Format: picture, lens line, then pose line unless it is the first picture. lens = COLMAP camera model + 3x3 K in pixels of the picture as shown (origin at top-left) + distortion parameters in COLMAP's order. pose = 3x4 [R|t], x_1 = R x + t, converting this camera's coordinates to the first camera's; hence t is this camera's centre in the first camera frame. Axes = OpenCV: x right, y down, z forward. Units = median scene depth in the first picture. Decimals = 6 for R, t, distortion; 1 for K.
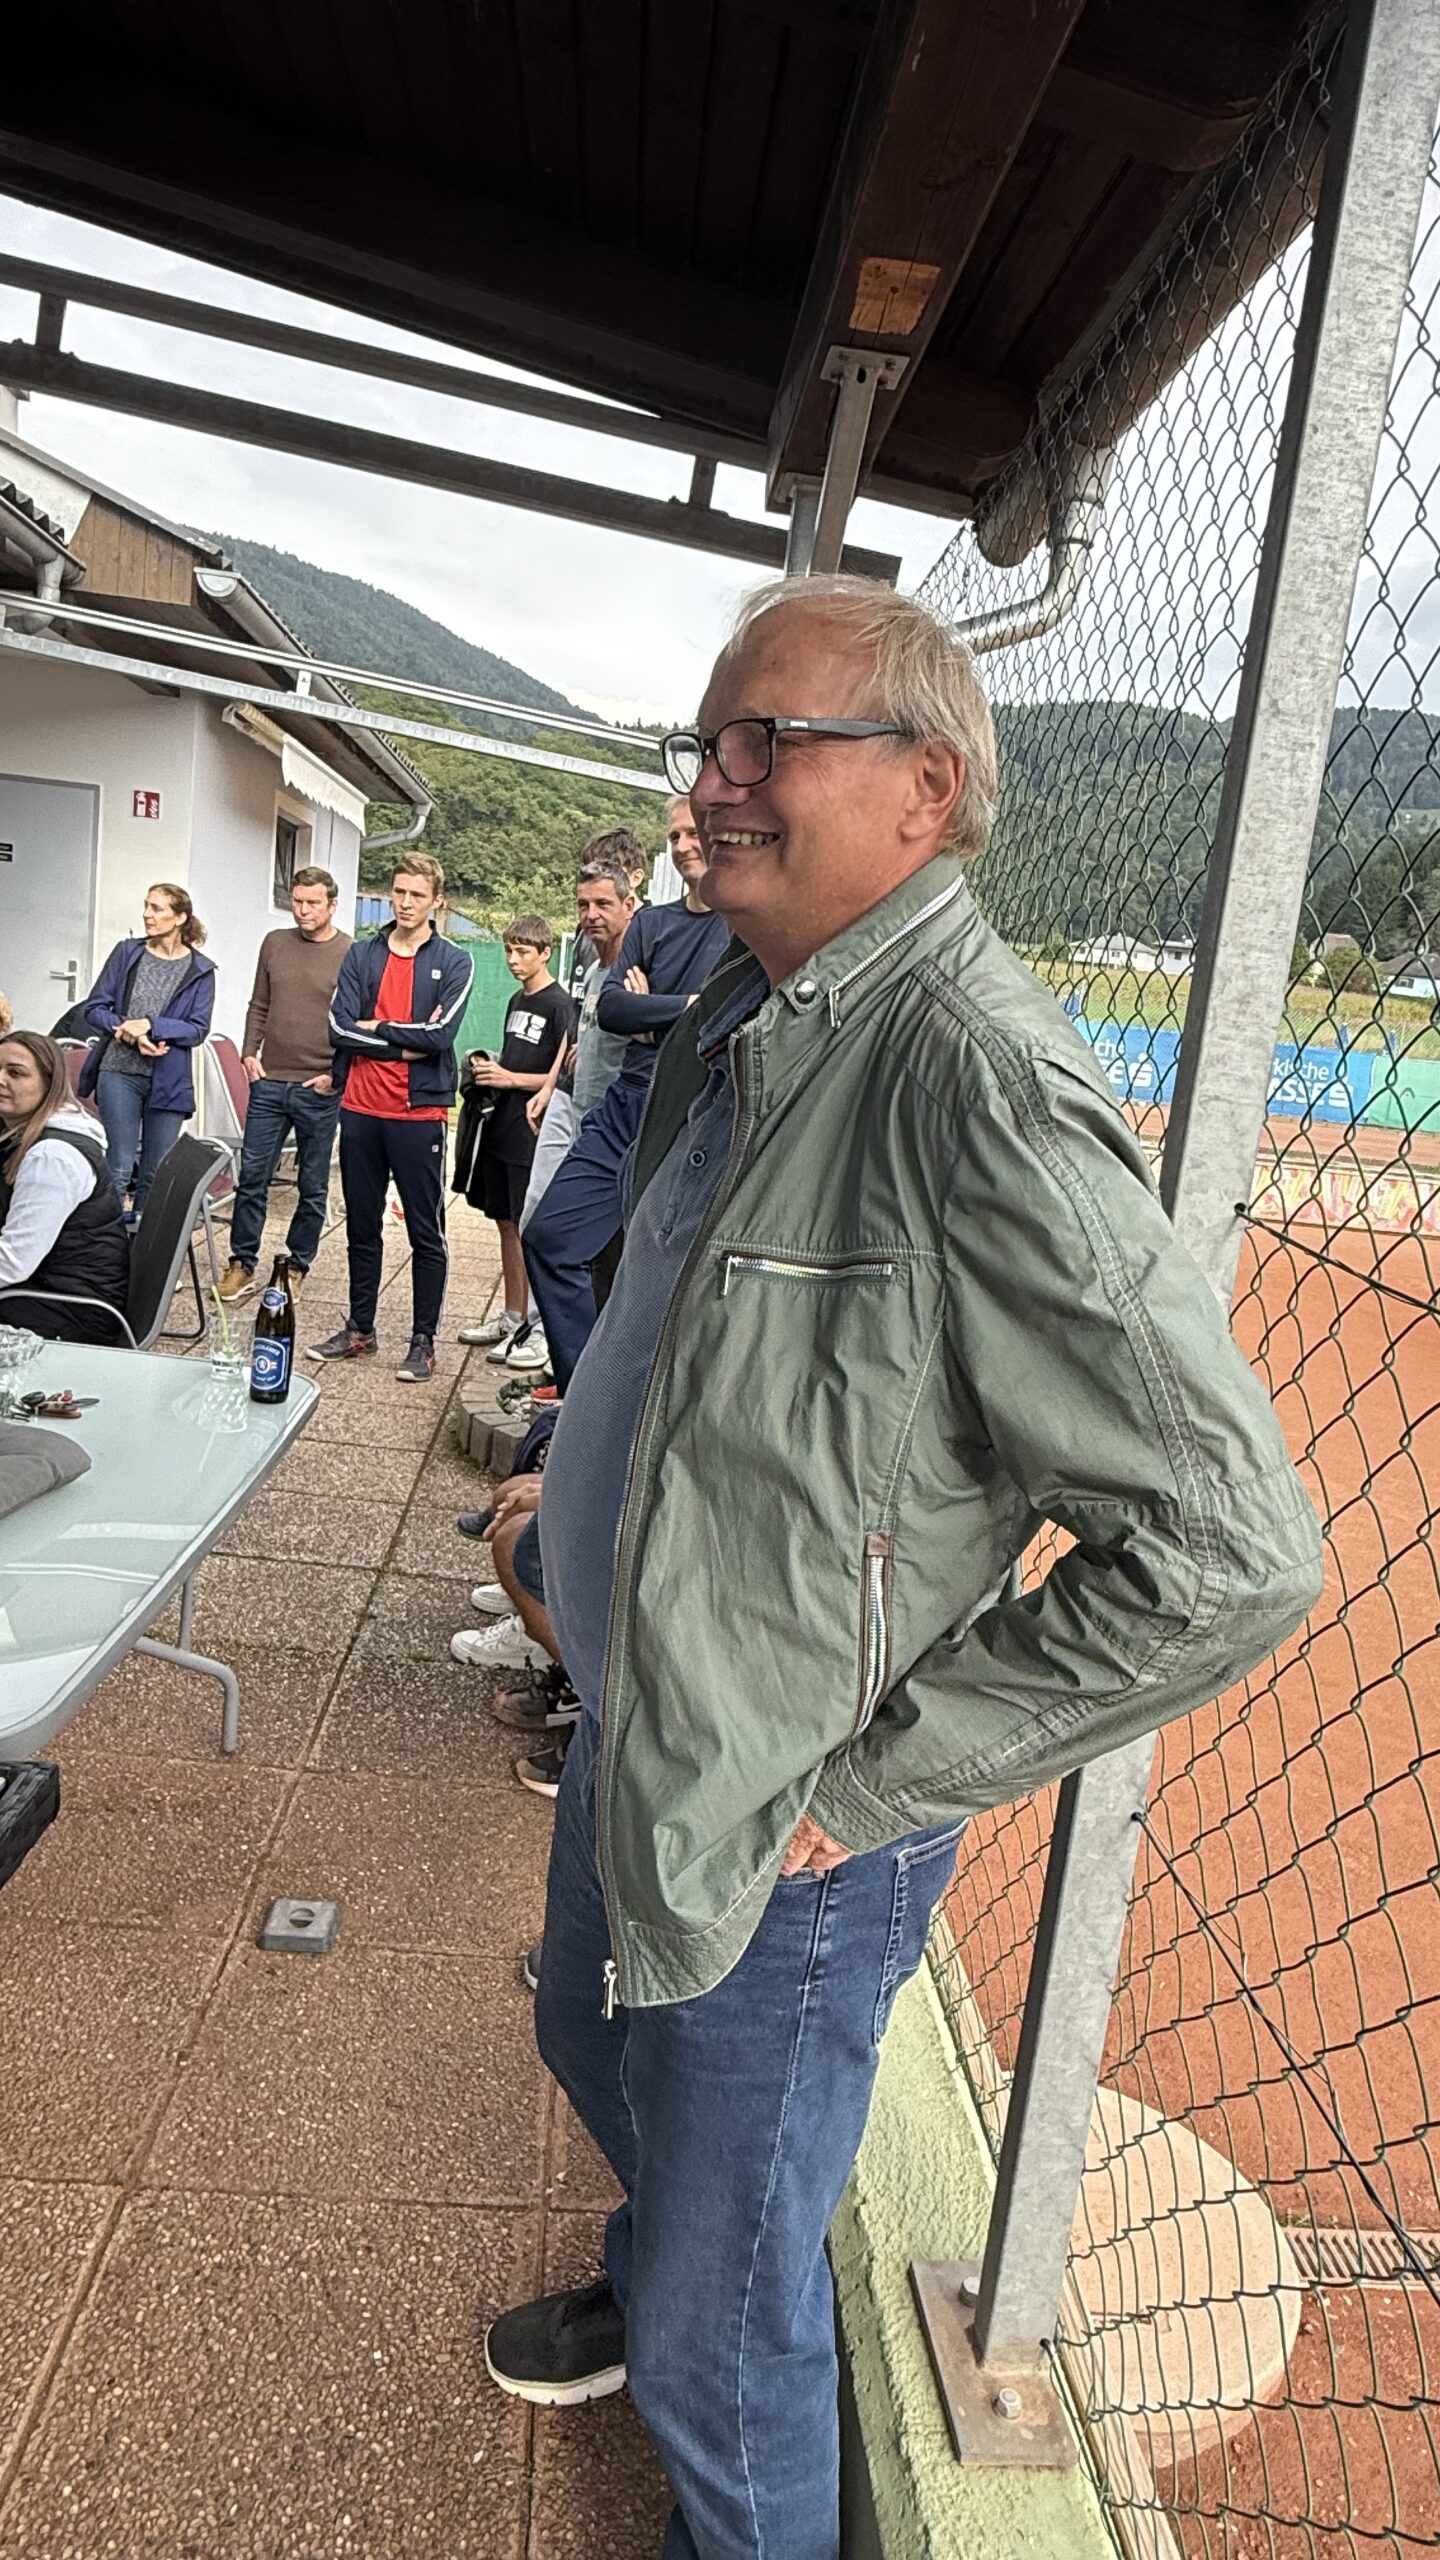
lens RADIAL K [[1522.1, 0, 720.0], [0, 1522.1, 1287.7], [0, 0, 1]] dist [-0.007076, 0.006068]
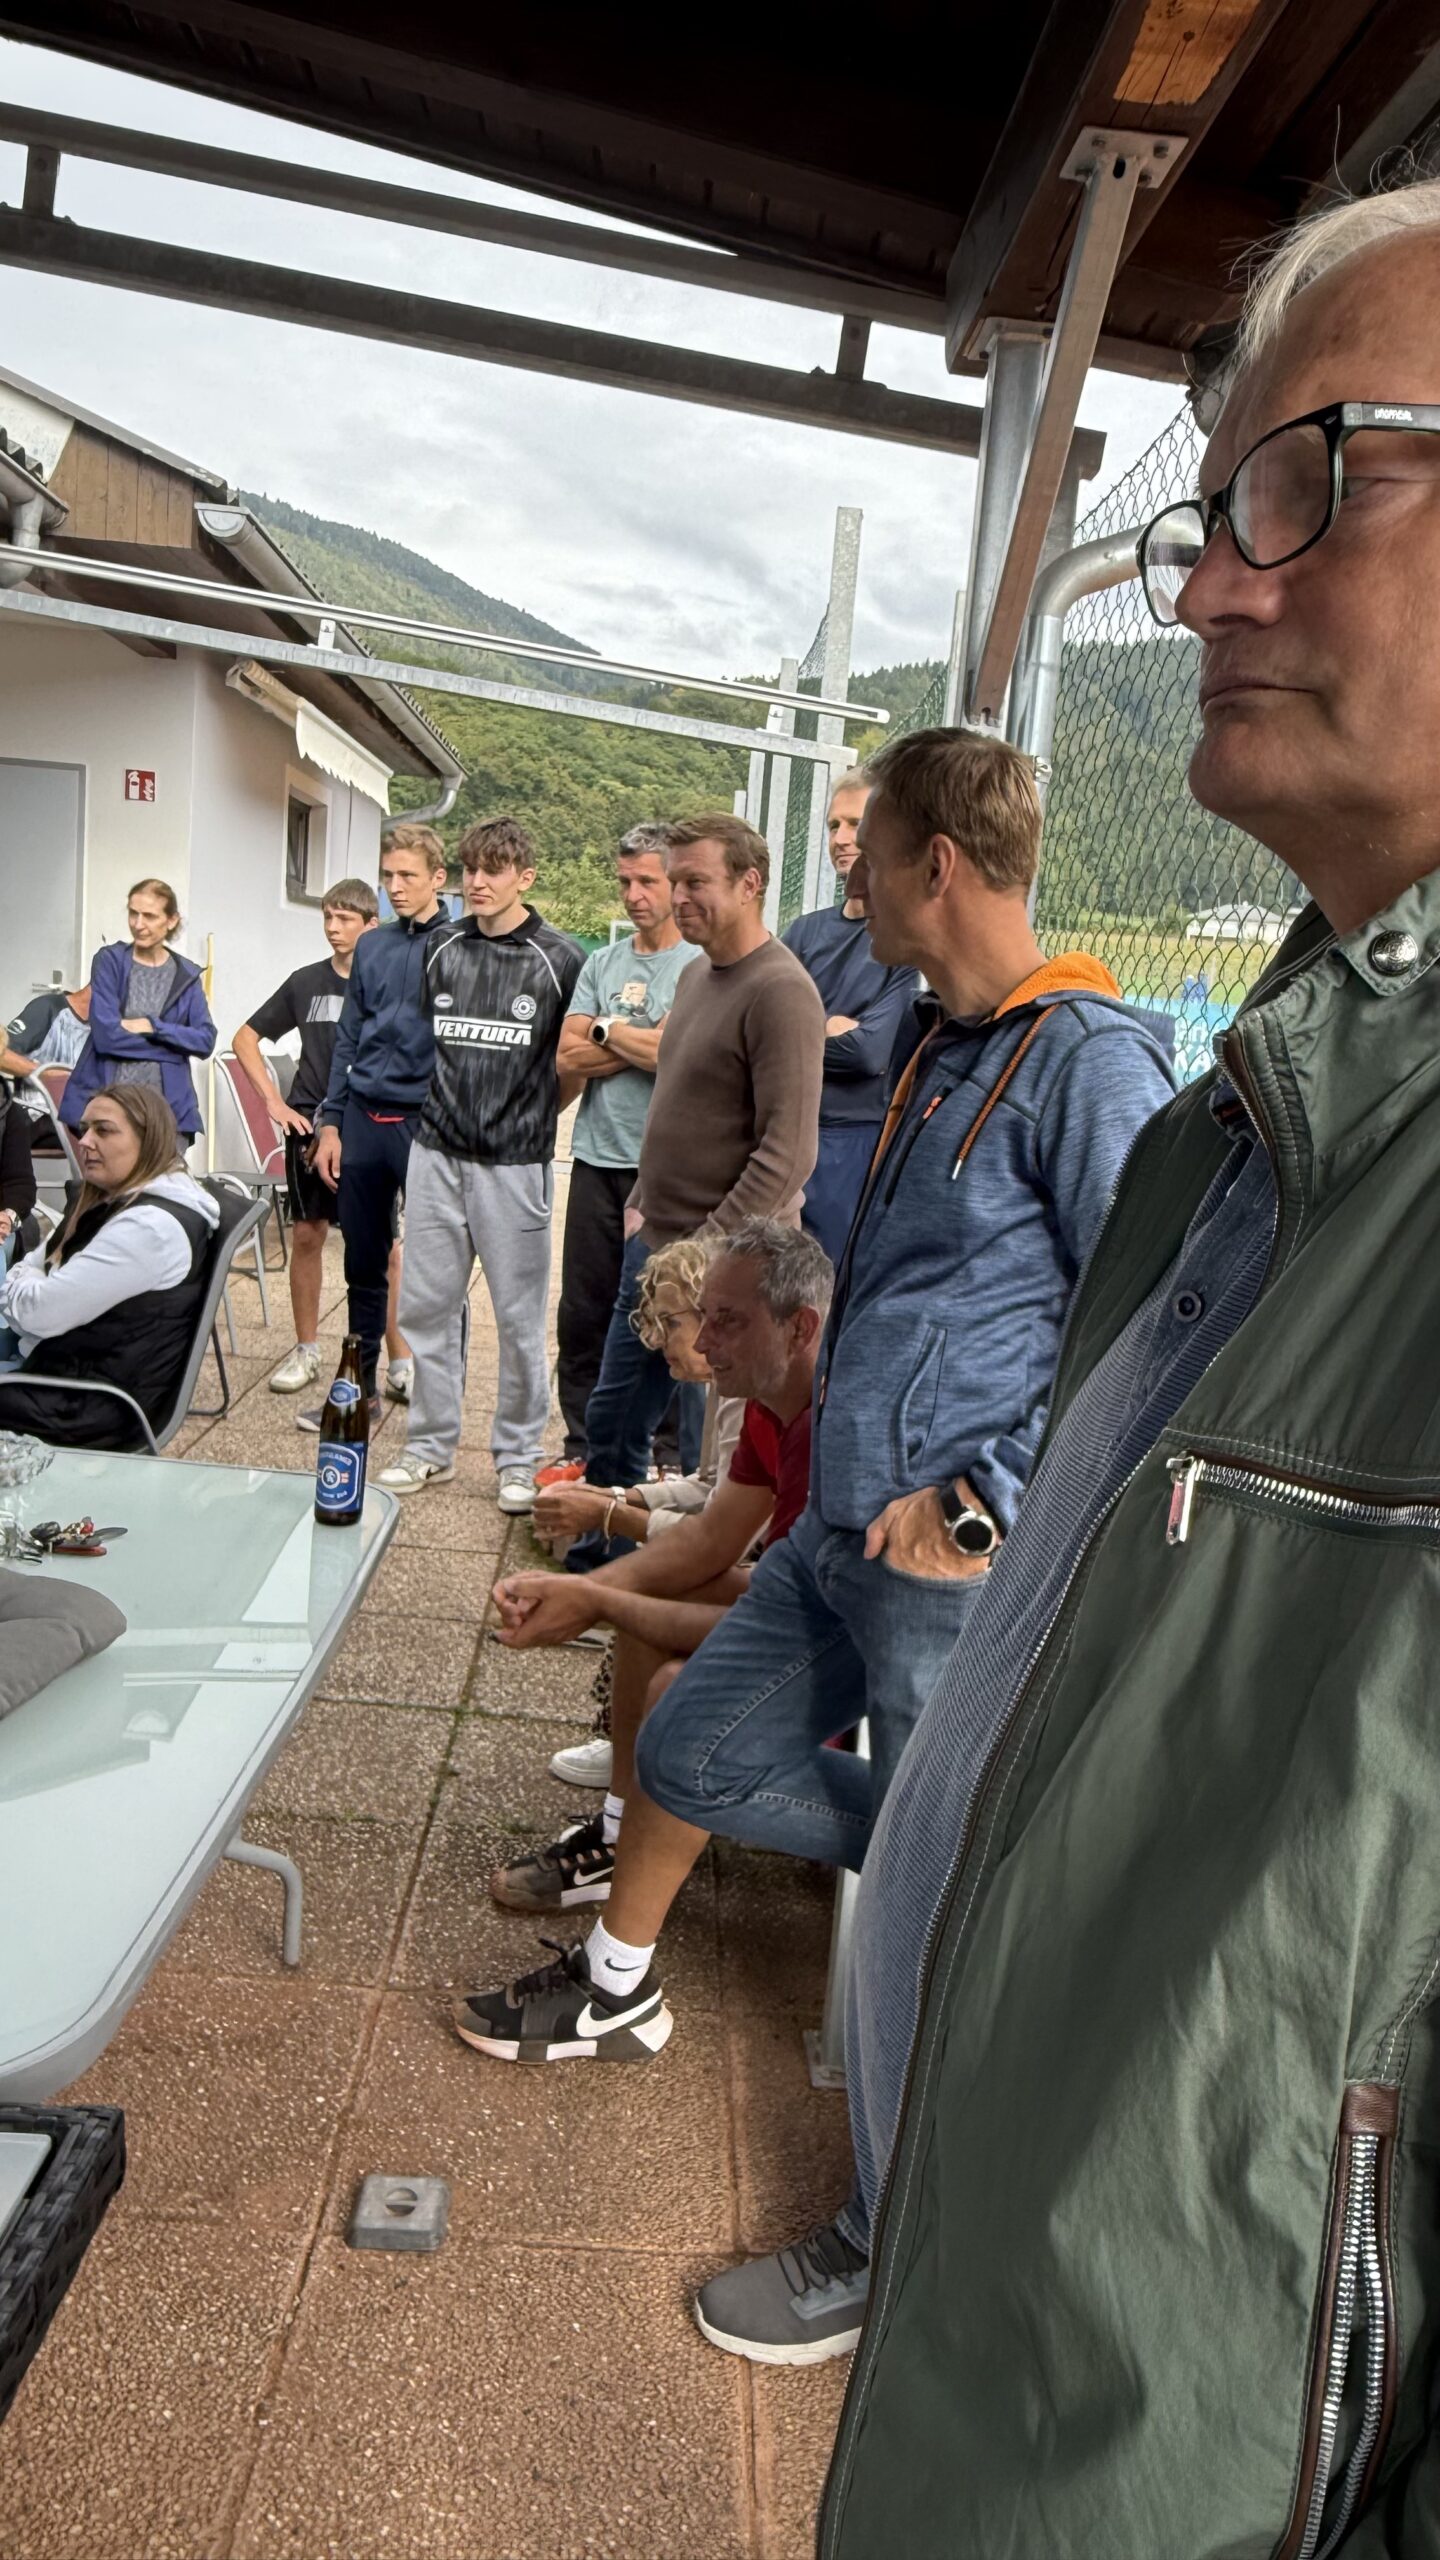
lens RADIAL K [[1738.2, 0, 722.5], [0, 1738.2, 1287.1], [0, 0, 1]] dist [-0.007541, 0.006236]
pose [[0.999200, -0.024542, -0.031583, -0.058085], [0.023931, 0.999522, -0.019578, -0.021601], [0.032048, 0.018806, 0.999309, 0.093205]]
